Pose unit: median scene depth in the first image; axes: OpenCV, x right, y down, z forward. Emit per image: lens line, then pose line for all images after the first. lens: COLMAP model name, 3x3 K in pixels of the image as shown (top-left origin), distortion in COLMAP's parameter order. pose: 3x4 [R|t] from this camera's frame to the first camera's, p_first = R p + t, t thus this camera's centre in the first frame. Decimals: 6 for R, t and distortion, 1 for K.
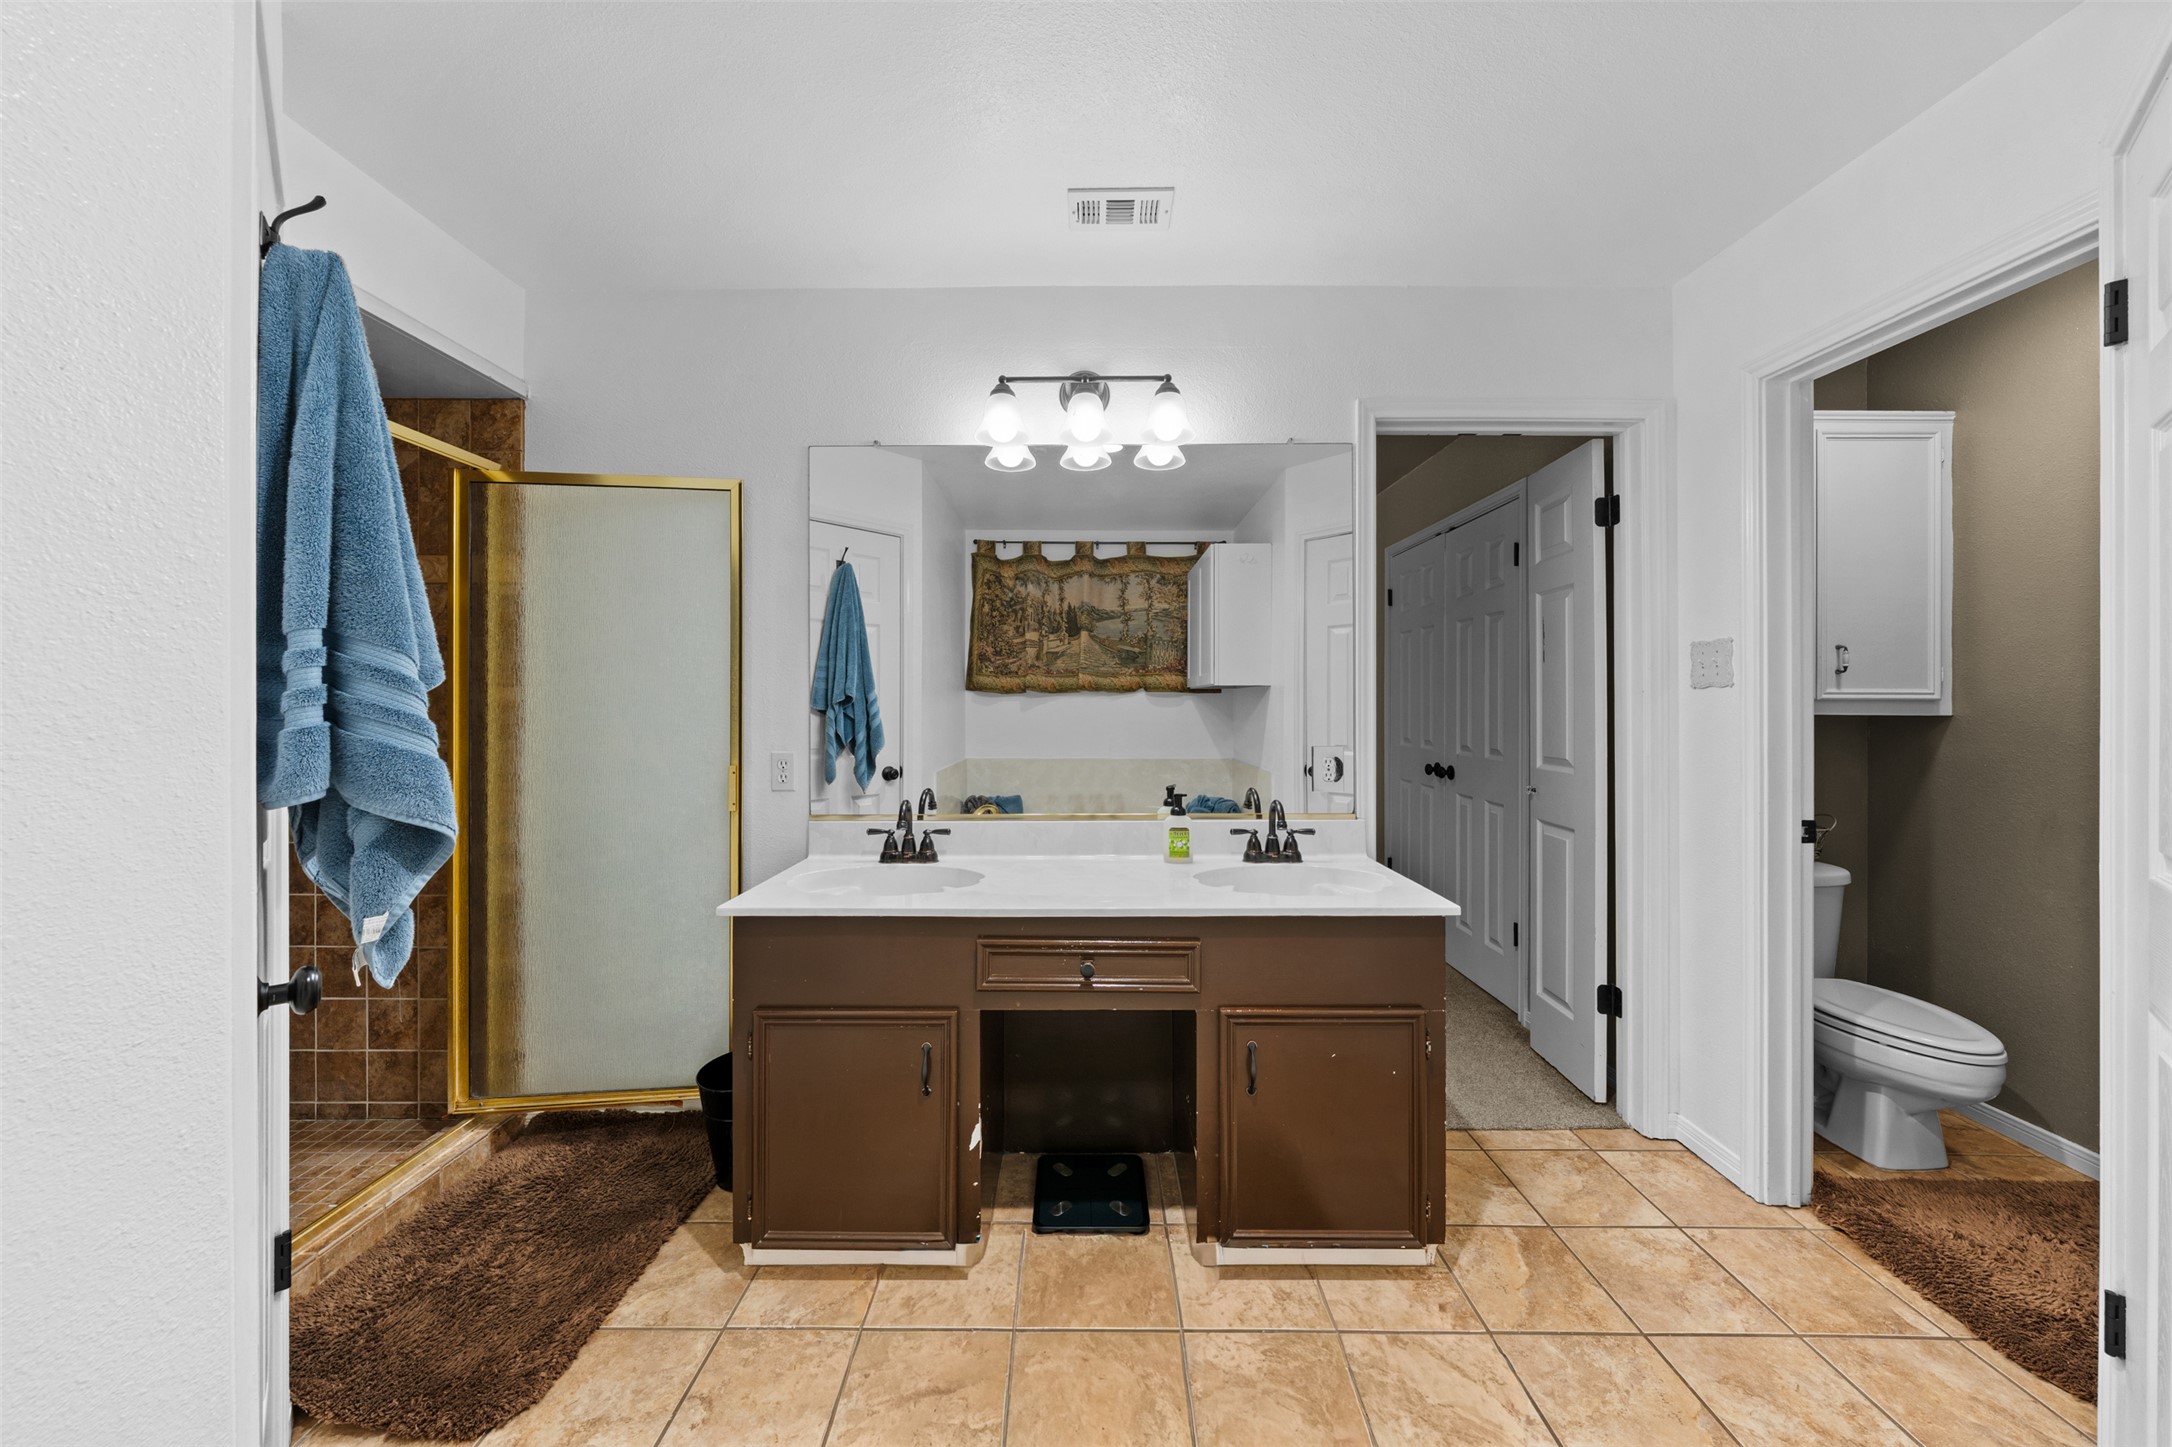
lens RADIAL K [[752.0, 0, 1082.3], [0, 752.0, 711.4], [0, 0, 1]] dist [0.000994, 0.000092]
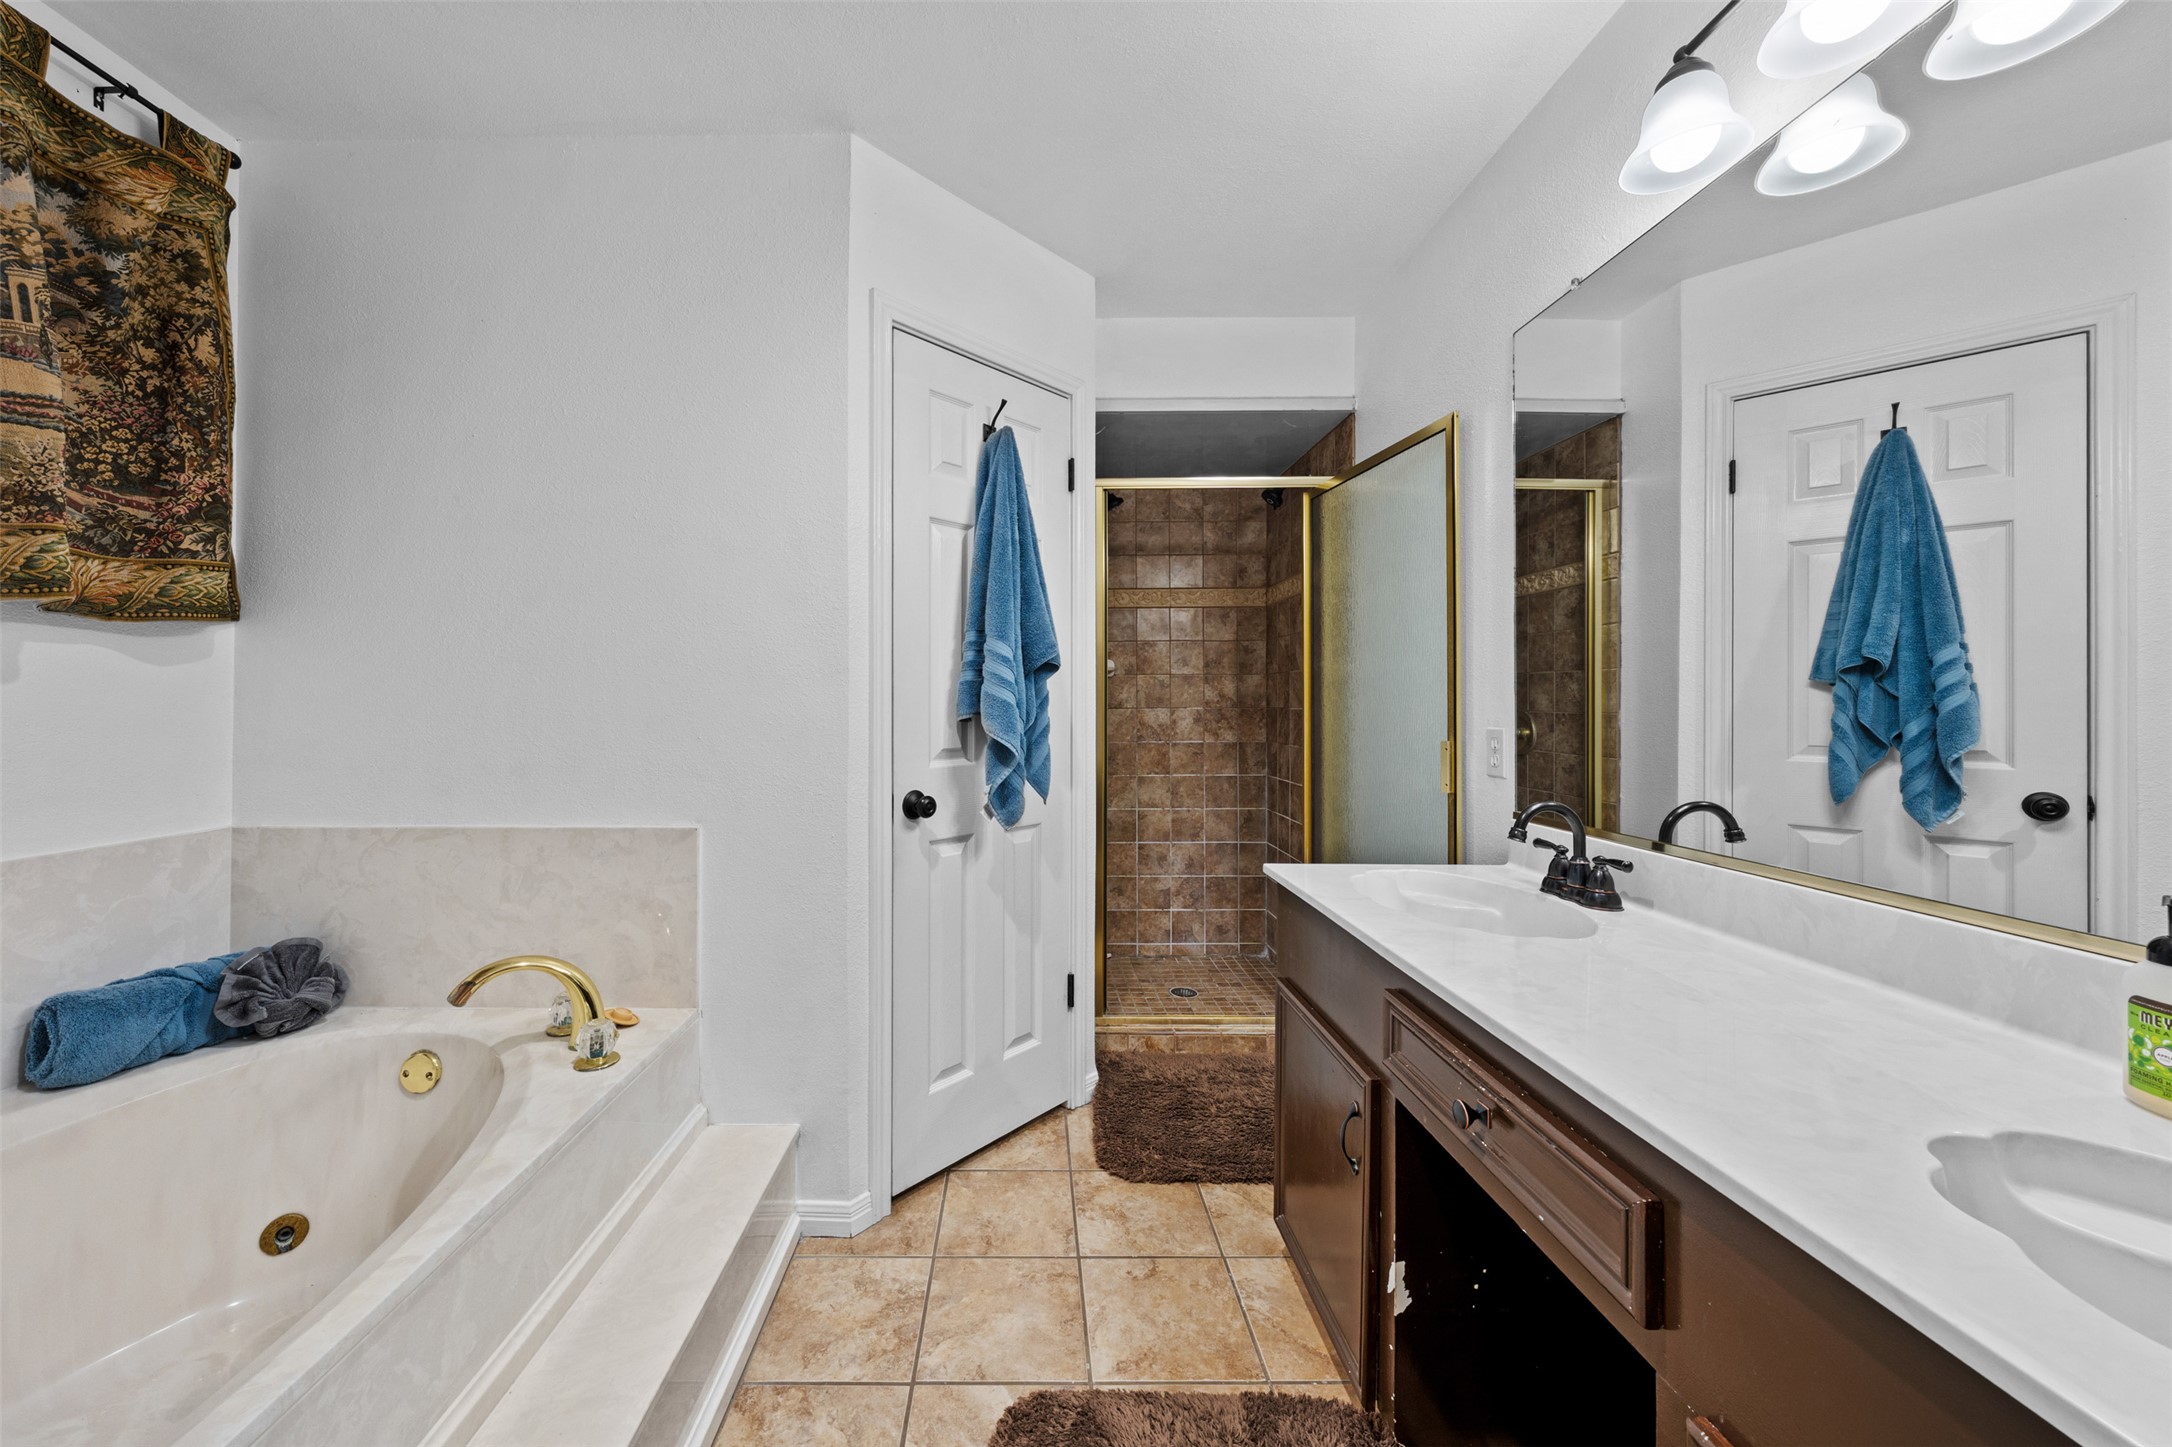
lens RADIAL K [[813.6, 0, 1081.0], [0, 813.6, 710.1], [0, 0, 1]] dist [-0.000136, 0.000001]
pose [[0.010631, -0.000030, -0.999943, 0.631340], [-0.009333, 0.999956, -0.000129, 0.052464], [0.999900, 0.009334, 0.010630, 0.744425]]
